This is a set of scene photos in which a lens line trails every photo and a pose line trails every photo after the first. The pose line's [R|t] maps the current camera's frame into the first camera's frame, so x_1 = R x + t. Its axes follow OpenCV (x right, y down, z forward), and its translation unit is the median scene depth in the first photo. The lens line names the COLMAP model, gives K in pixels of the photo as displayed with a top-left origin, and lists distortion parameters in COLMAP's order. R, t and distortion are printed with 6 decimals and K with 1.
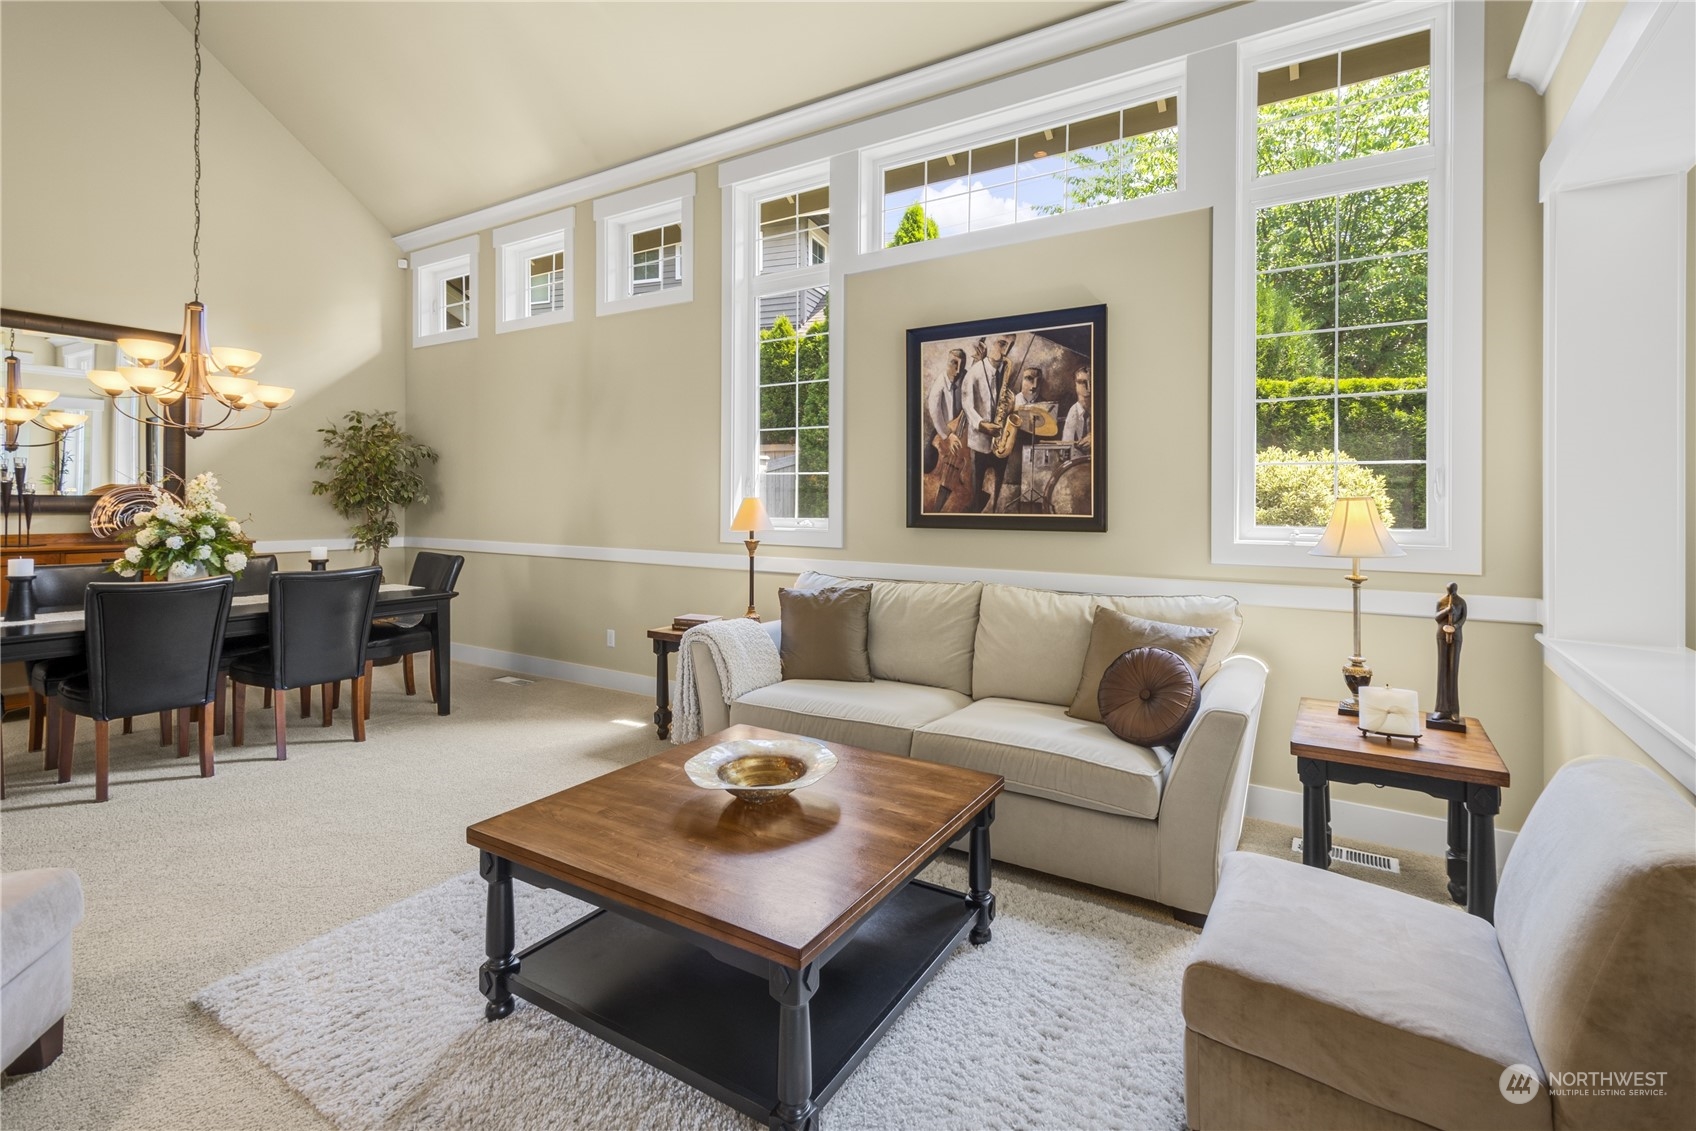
lens RADIAL K [[785.5, 0, 848.6], [0, 785.5, 502.5], [0, 0, 1]] dist [0.001542, 0.000194]
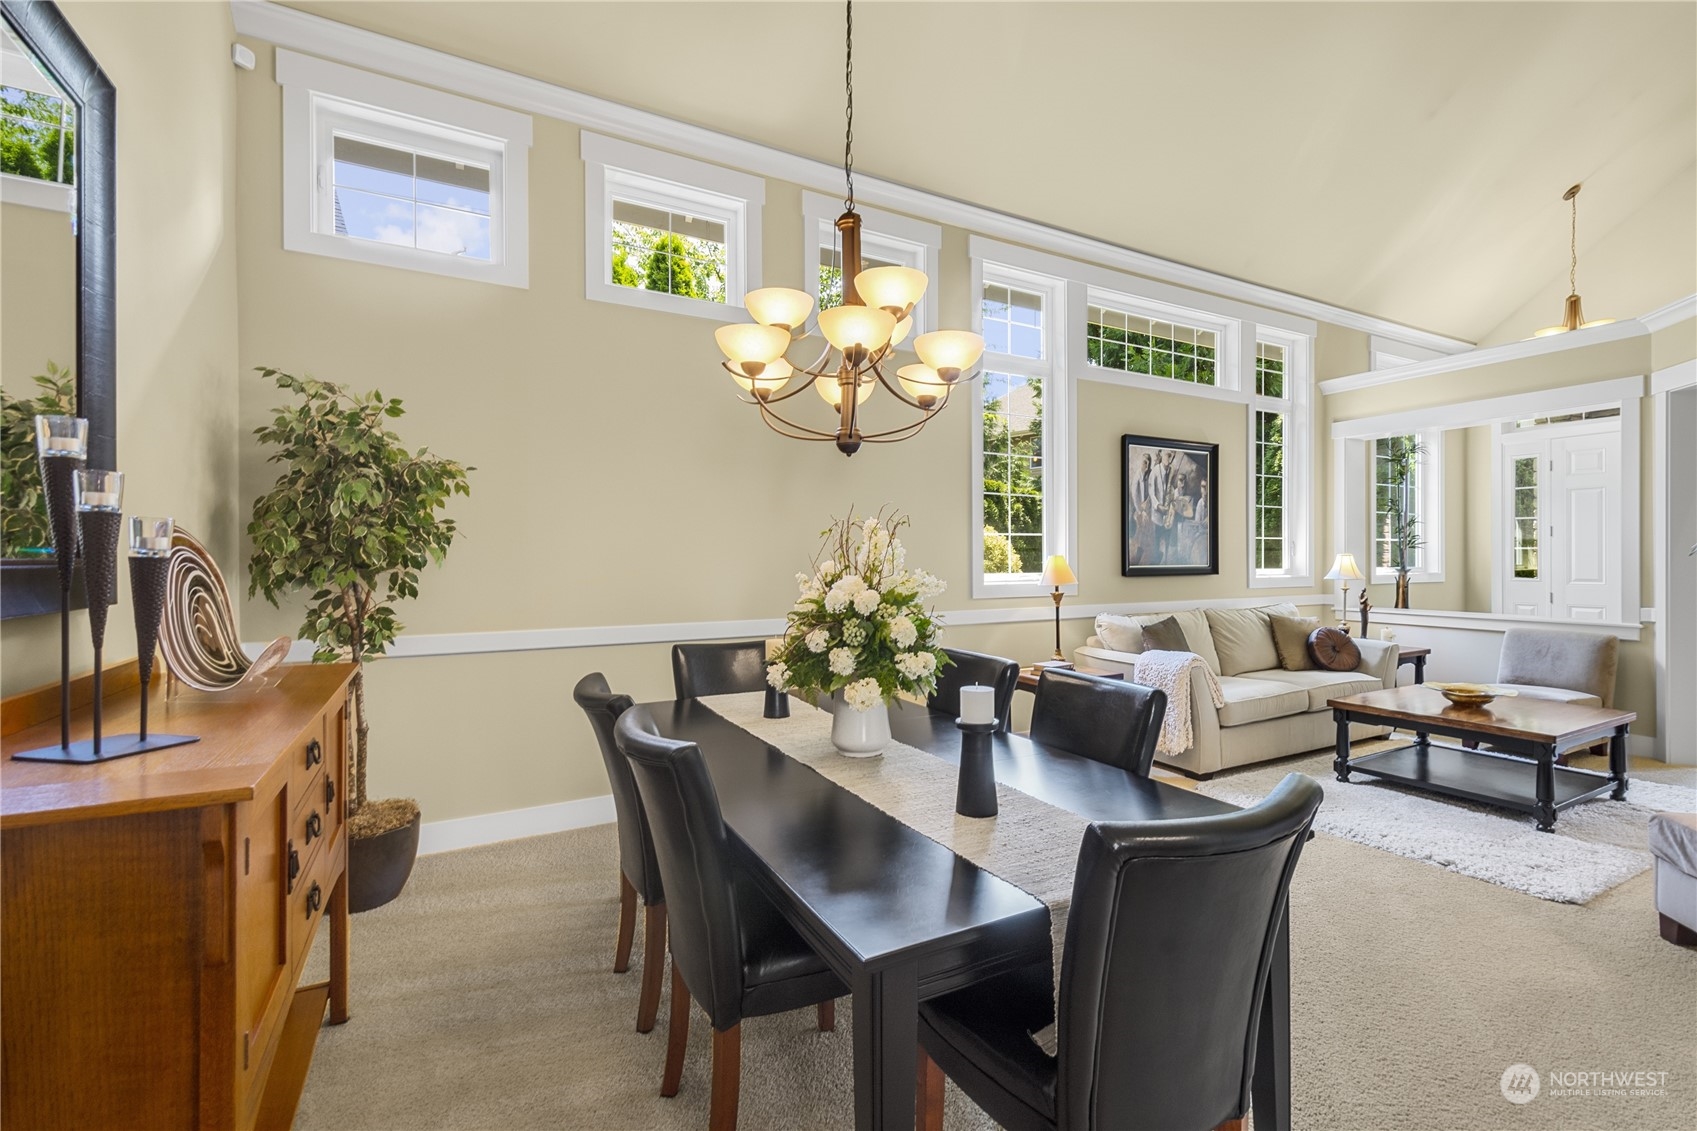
lens RADIAL K [[711.7, 0, 870.7], [0, 711.7, 561.4], [0, 0, 1]] dist [0.001334, -0.000019]
pose [[0.485336, -0.010226, 0.874268, -1.317586], [0.009587, 0.999934, 0.006374, -0.007769], [-0.874275, 0.005288, 0.485402, 0.830471]]
